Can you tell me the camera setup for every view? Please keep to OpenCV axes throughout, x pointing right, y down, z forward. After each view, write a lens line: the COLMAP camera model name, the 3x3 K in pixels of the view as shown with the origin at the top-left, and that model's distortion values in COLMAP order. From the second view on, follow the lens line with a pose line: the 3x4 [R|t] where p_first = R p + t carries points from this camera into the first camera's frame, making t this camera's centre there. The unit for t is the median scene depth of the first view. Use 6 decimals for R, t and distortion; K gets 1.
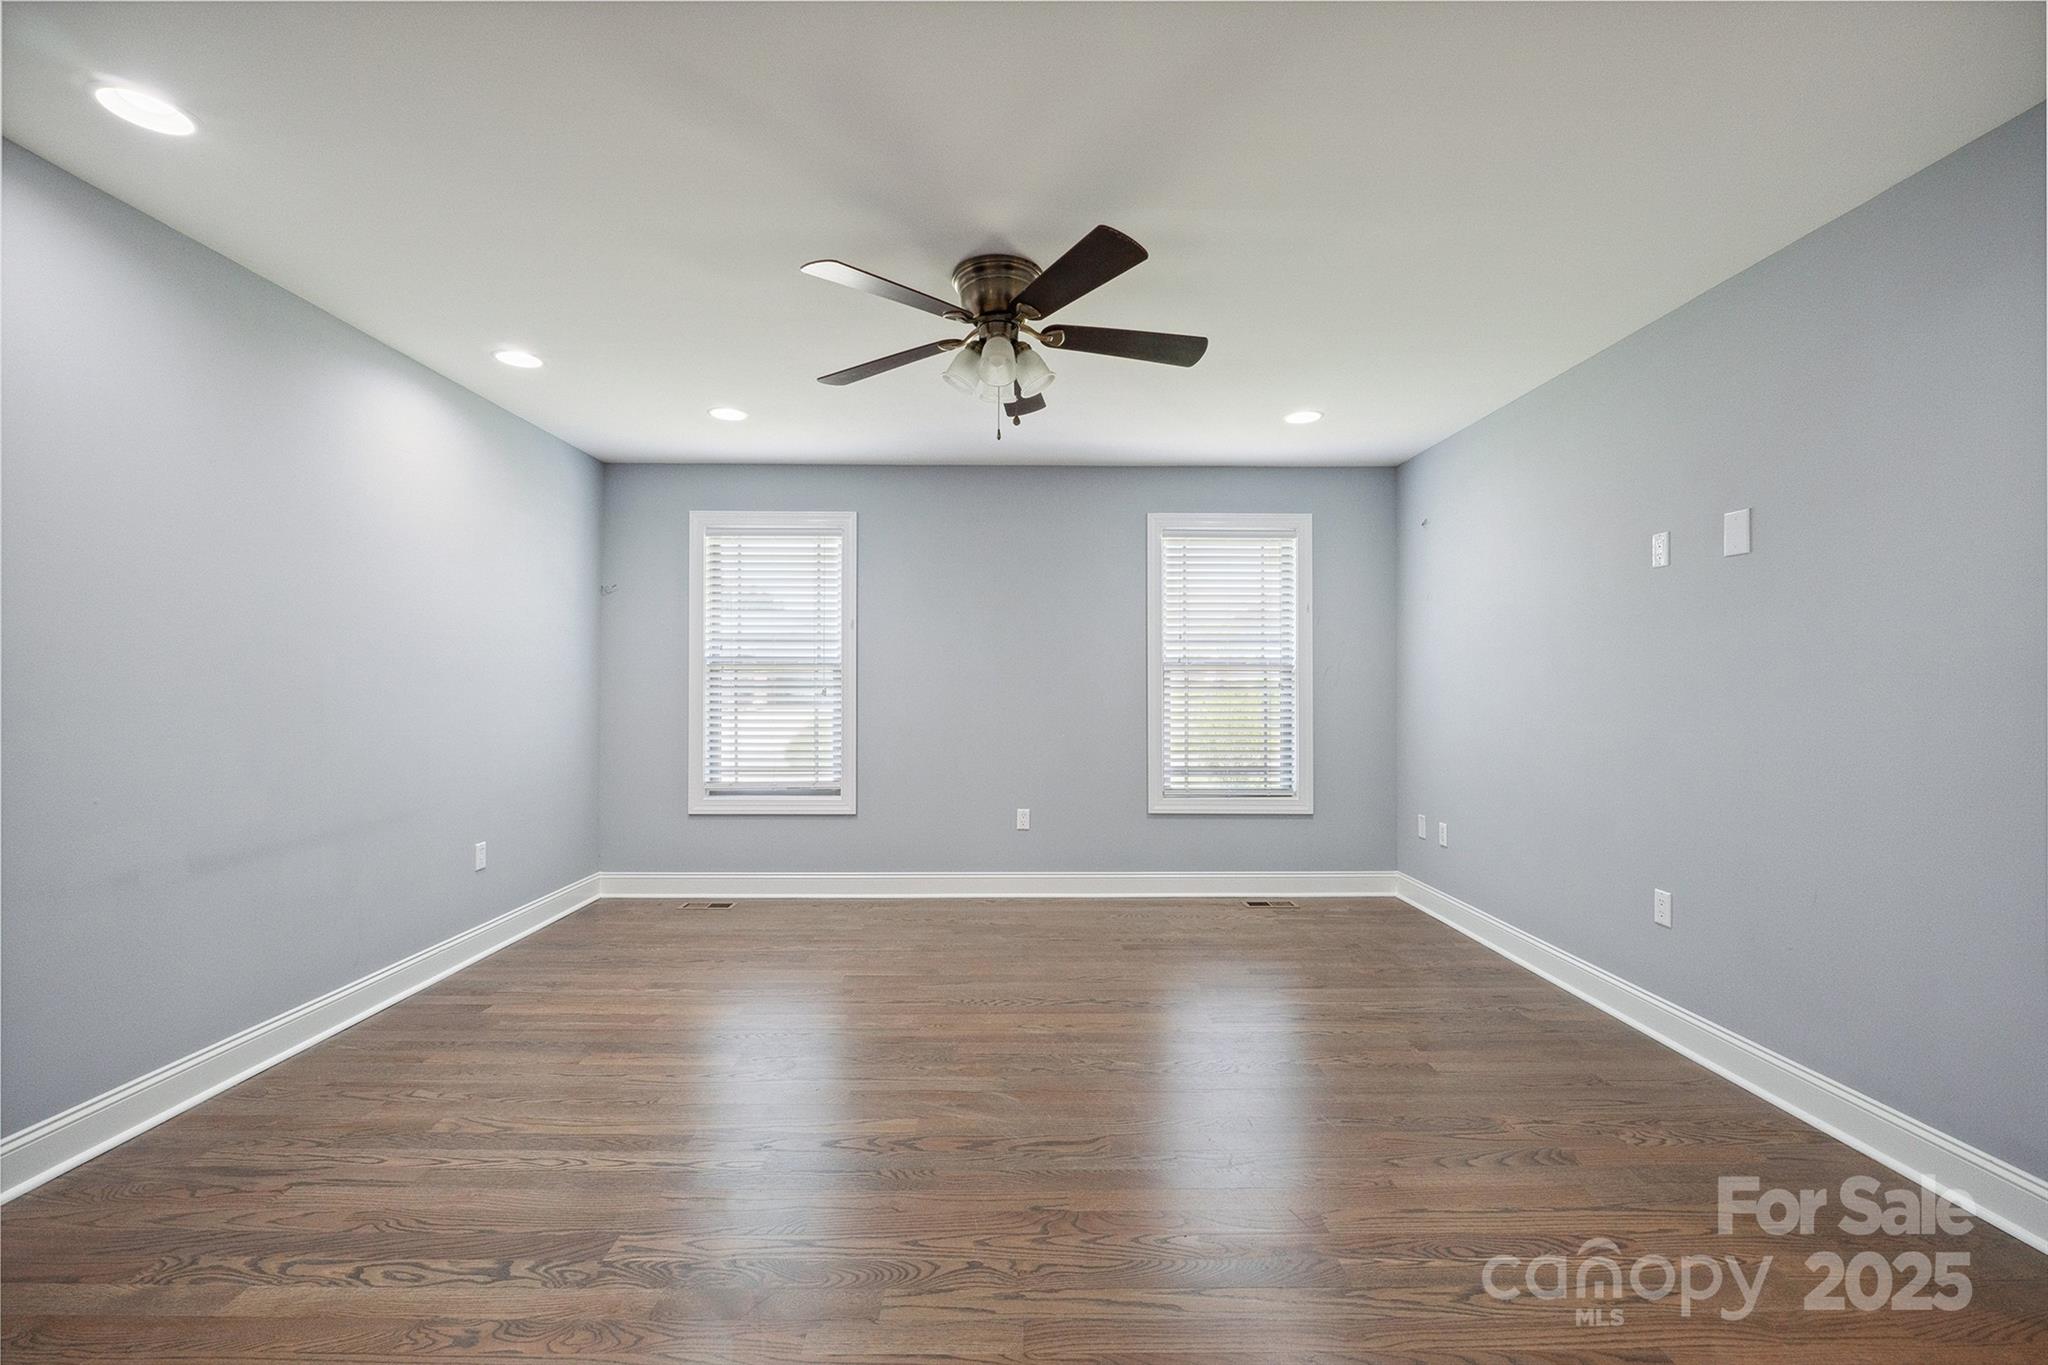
lens RADIAL K [[854.6, 0, 1021.8], [0, 854.6, 674.5], [0, 0, 1]] dist [-0.008904, 0.000130]
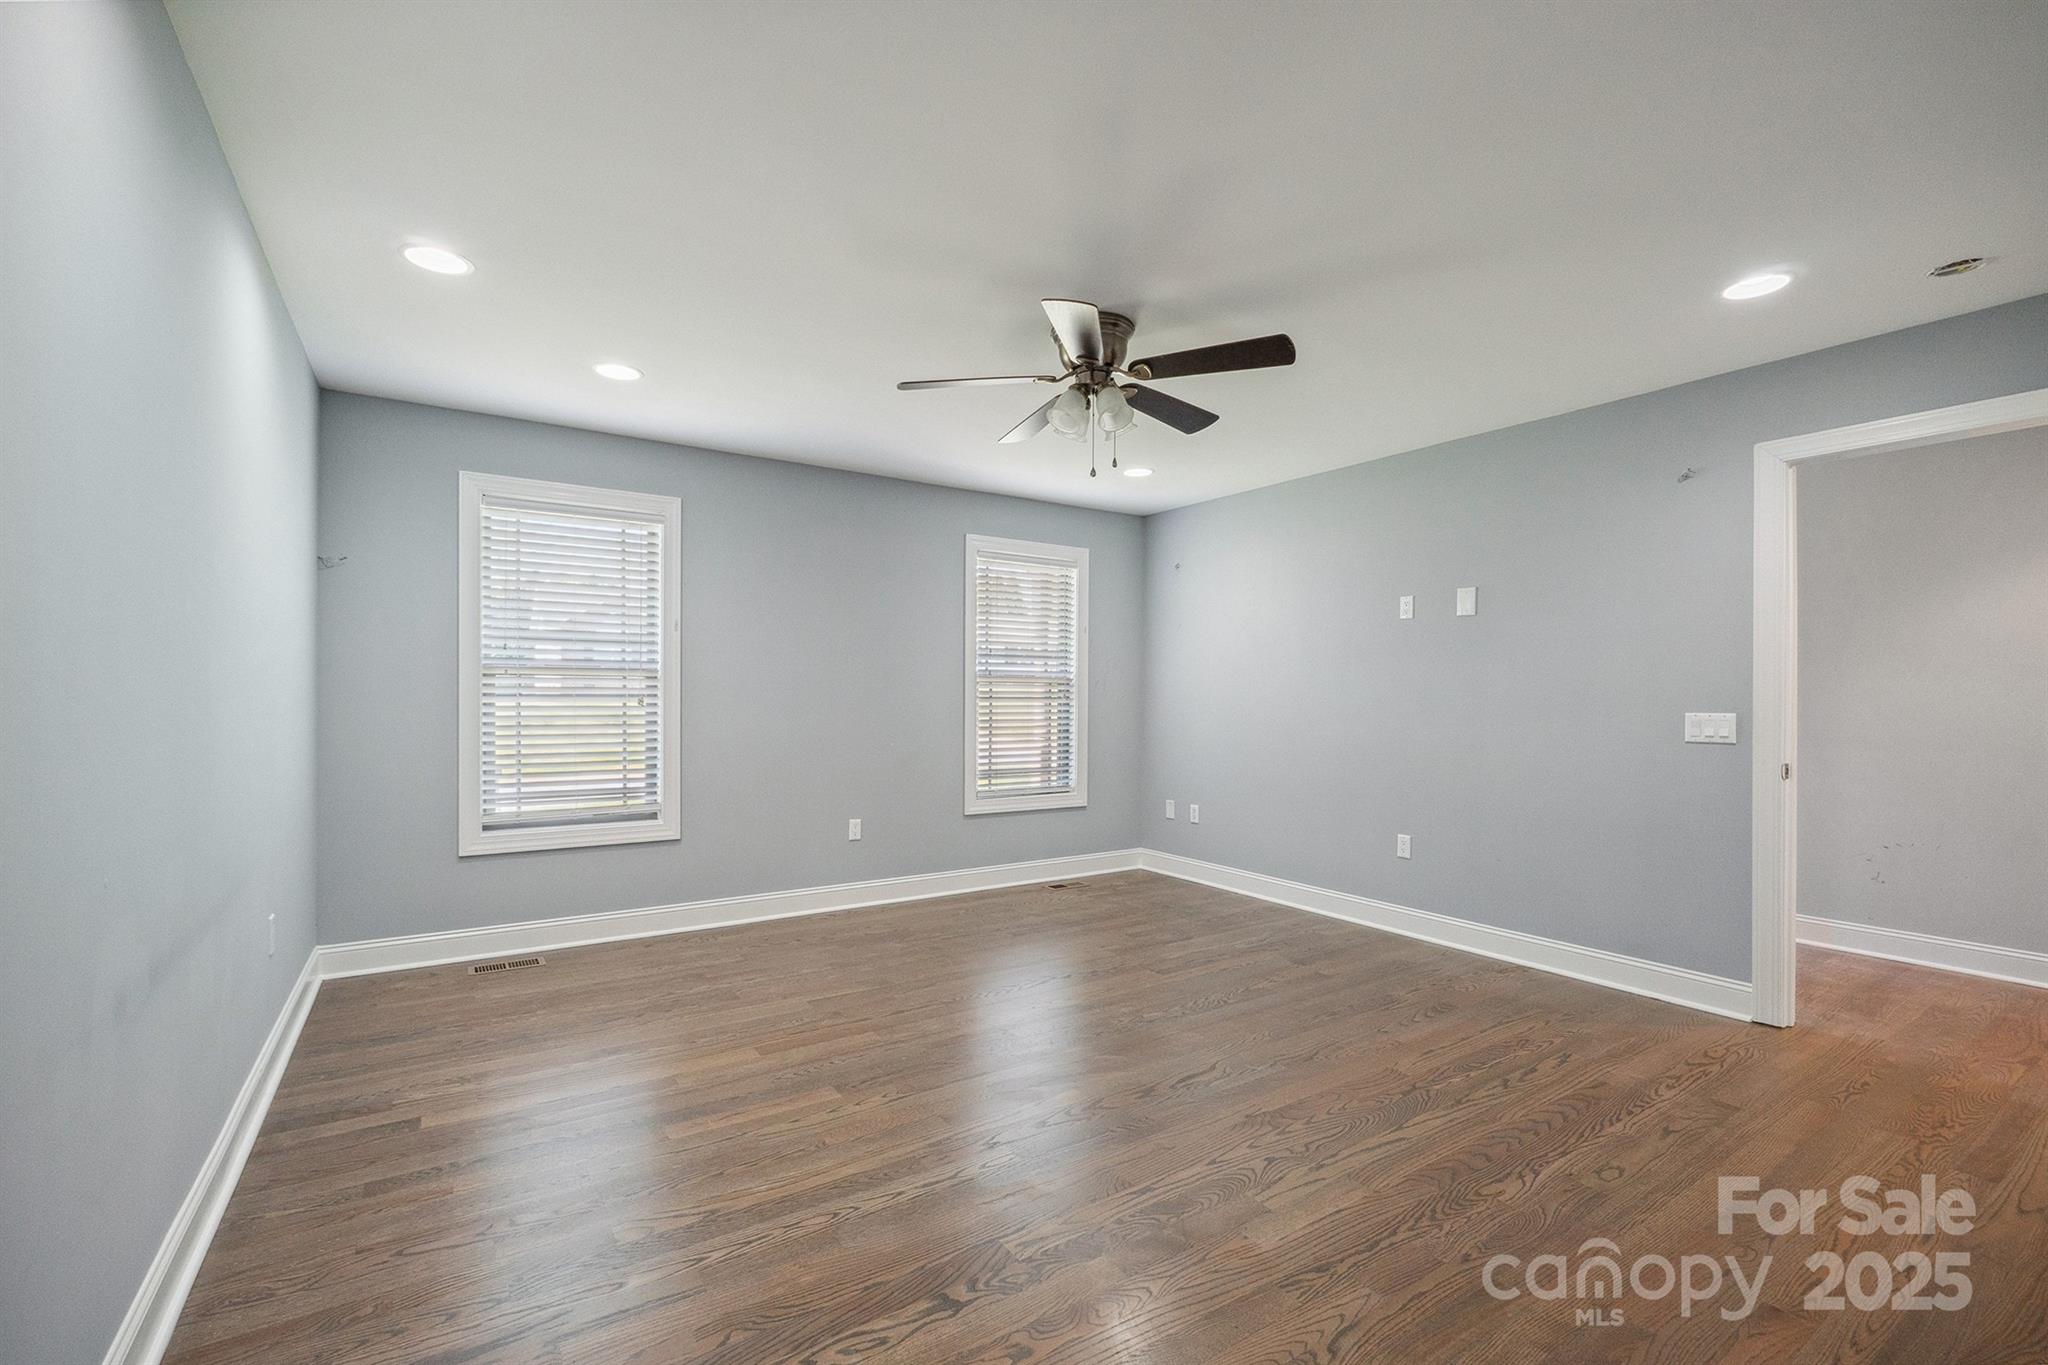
lens RADIAL K [[871.3, 0, 1016.8], [0, 871.3, 698.8], [0, 0, 1]] dist [-0.009559, -0.000073]
pose [[0.841431, 0.001971, 0.540362, -0.403699], [-0.012310, 0.999804, 0.015522, -0.000732], [-0.540225, -0.019712, 0.841290, 0.051667]]
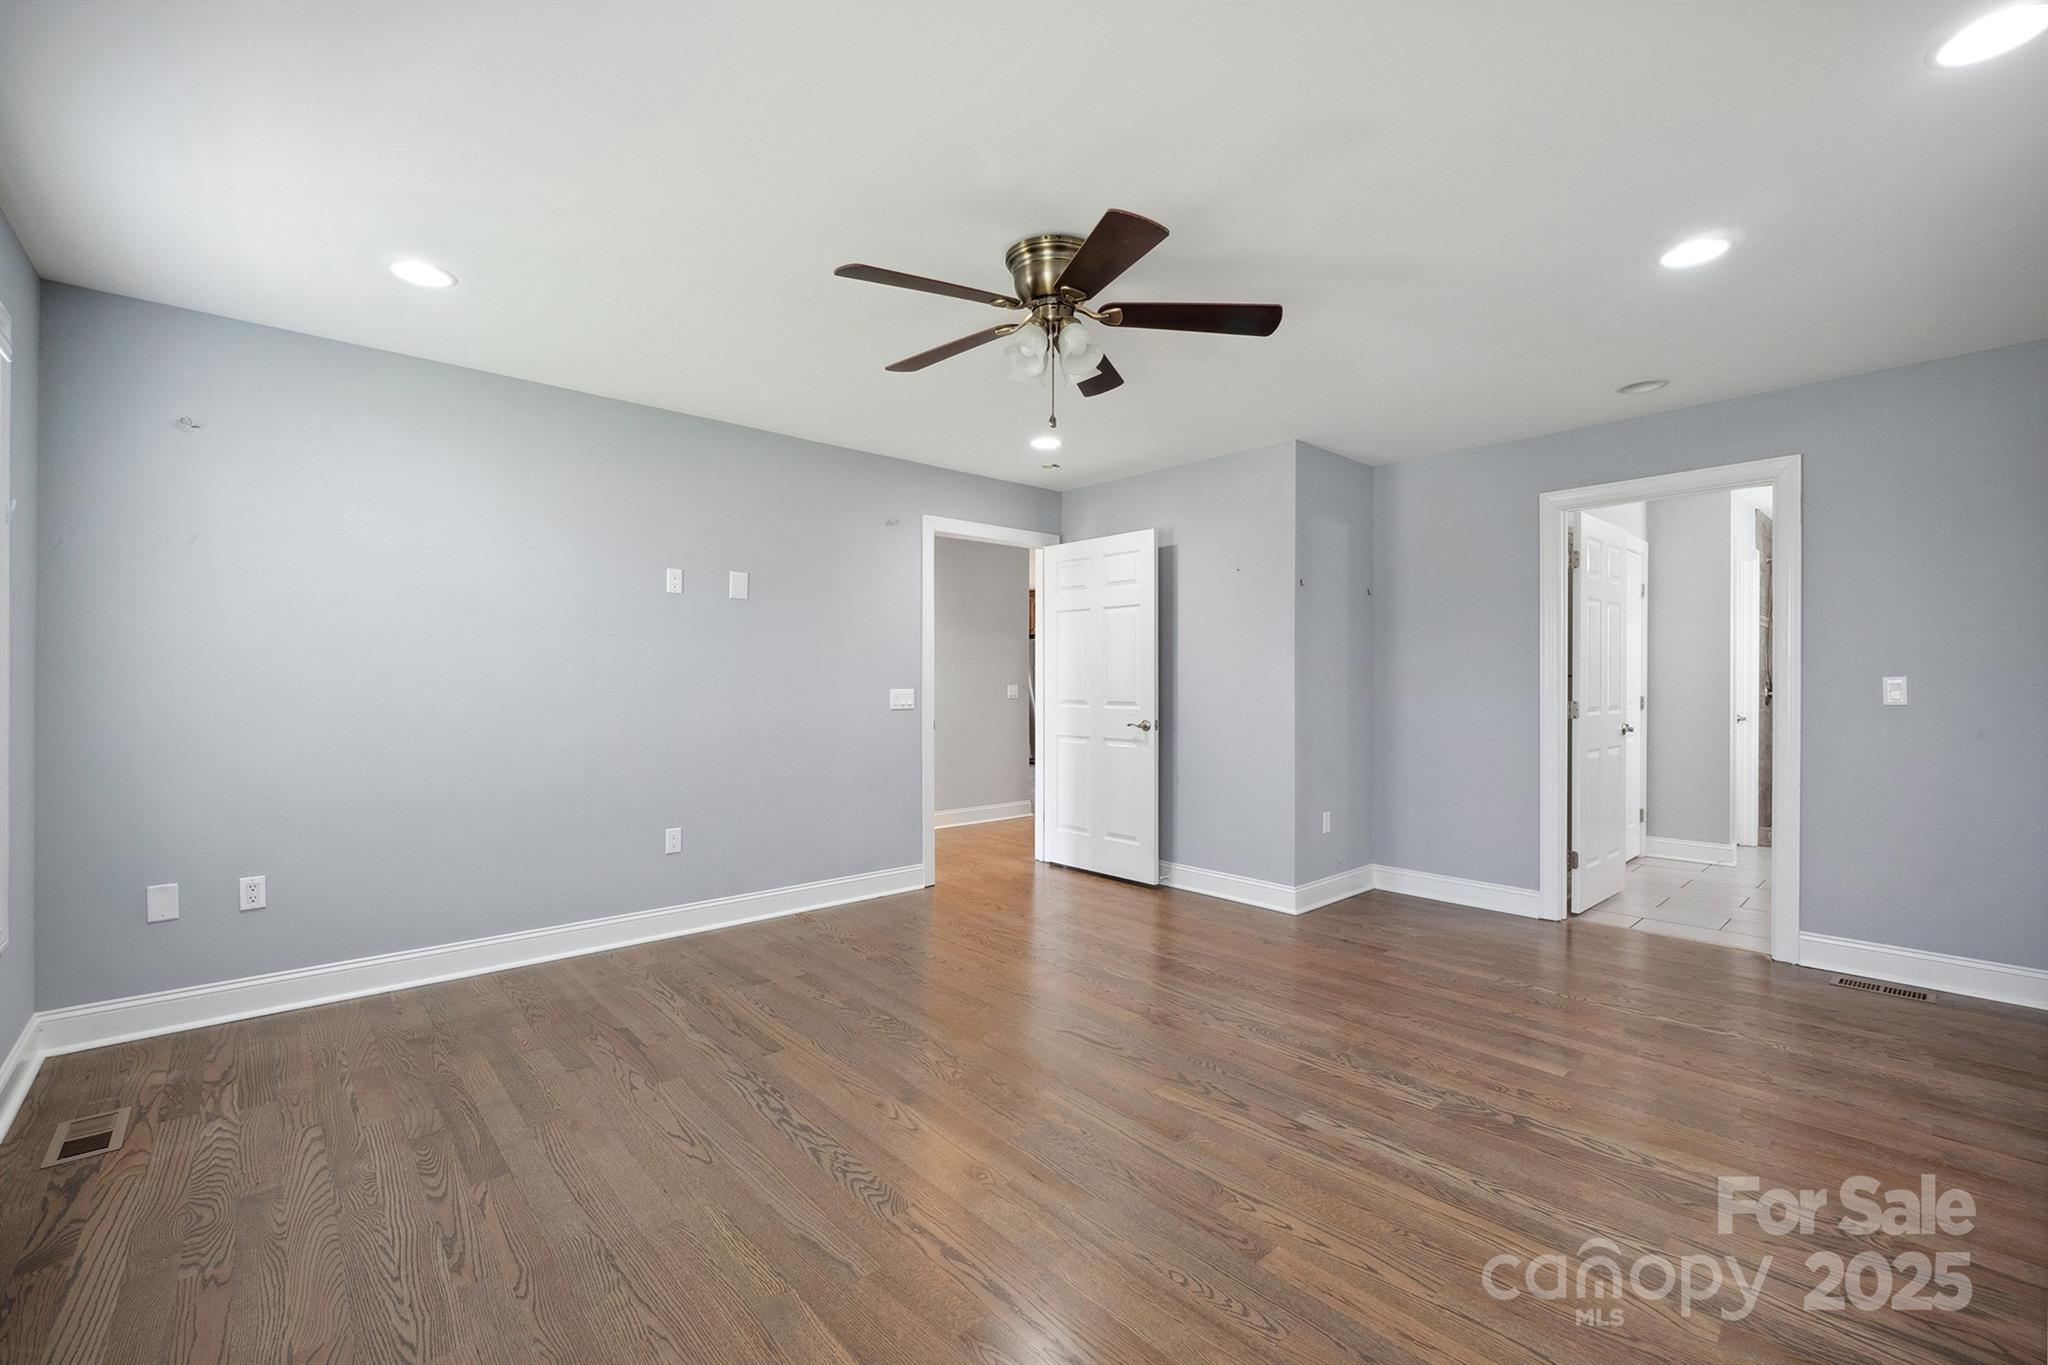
lens RADIAL K [[854.6, 0, 1021.8], [0, 854.6, 674.5], [0, 0, 1]] dist [-0.008904, 0.000130]
pose [[-0.660593, 0.001298, 0.750743, -0.410921], [-0.014327, 0.999795, -0.014335, 0.010331], [-0.750607, -0.020225, -0.660439, 0.928907]]
